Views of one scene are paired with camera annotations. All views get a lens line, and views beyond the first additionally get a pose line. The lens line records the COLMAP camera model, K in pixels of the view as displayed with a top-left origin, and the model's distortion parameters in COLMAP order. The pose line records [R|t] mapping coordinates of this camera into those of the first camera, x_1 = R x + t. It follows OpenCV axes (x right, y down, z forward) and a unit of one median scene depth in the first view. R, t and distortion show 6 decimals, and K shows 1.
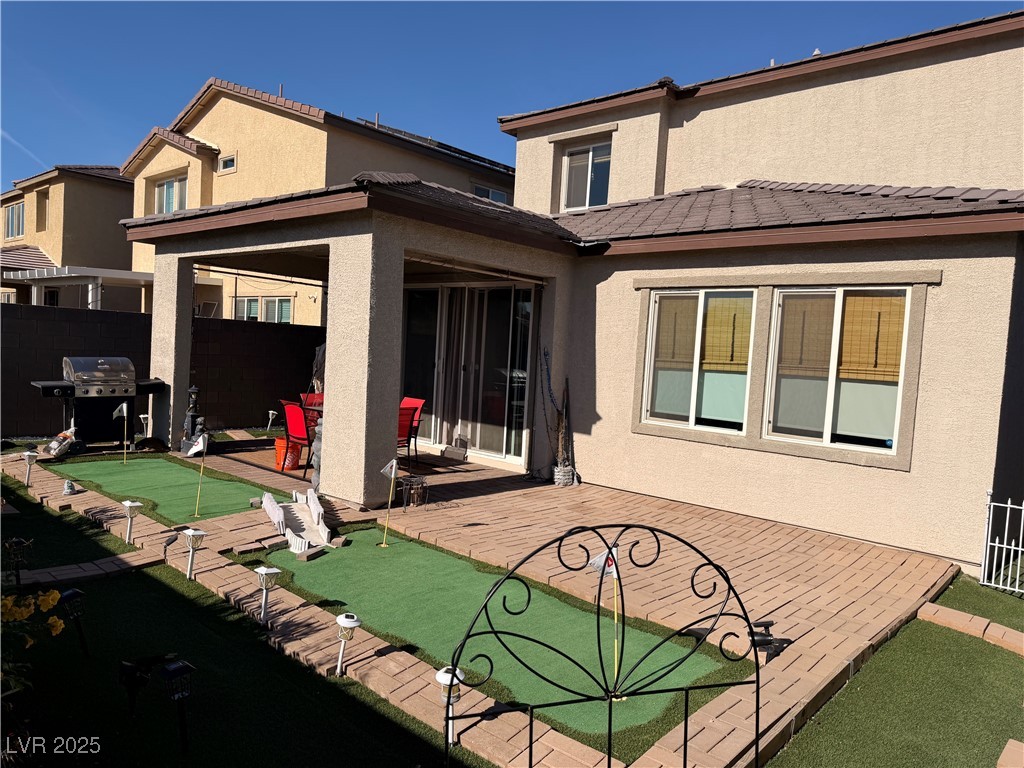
lens RADIAL K [[727.7, 0, 511.0], [0, 727.7, 382.8], [0, 0, 1]] dist [0.070574, -0.075558]
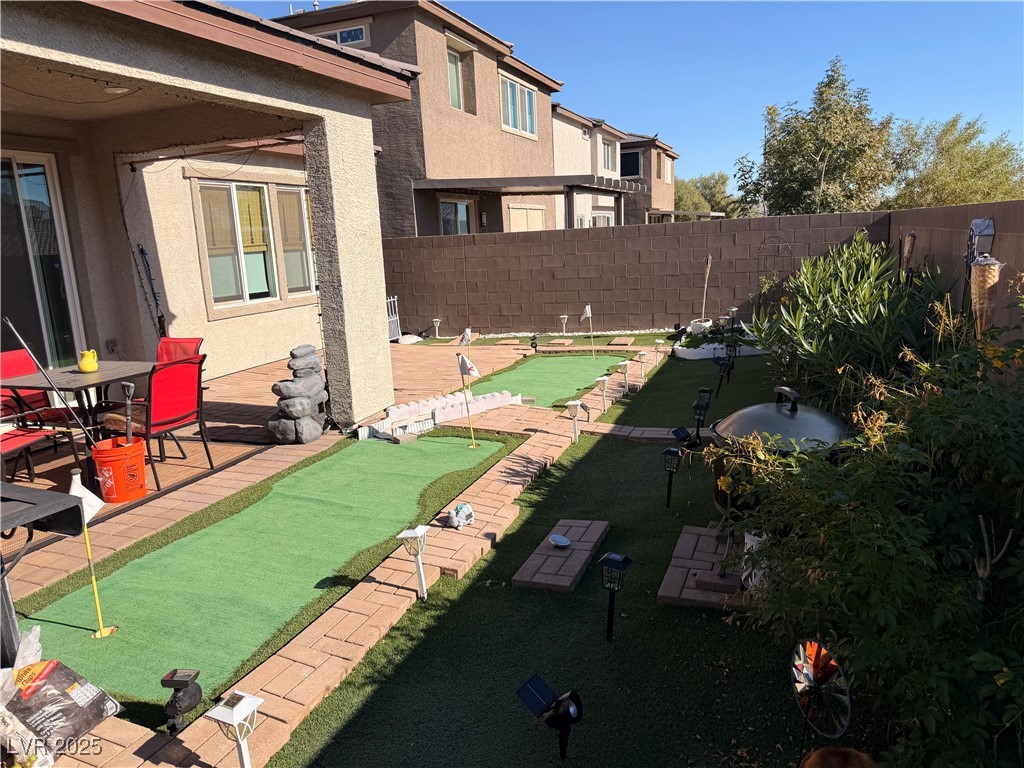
lens RADIAL K [[727.7, 0, 510.3], [0, 727.7, 383.9], [0, 0, 1]] dist [0.070574, -0.075558]
pose [[-0.363053, -0.225269, 0.904127, -1.042474], [0.071534, 0.960733, 0.268097, -0.104845], [-0.929018, 0.162009, -0.332683, 1.058571]]
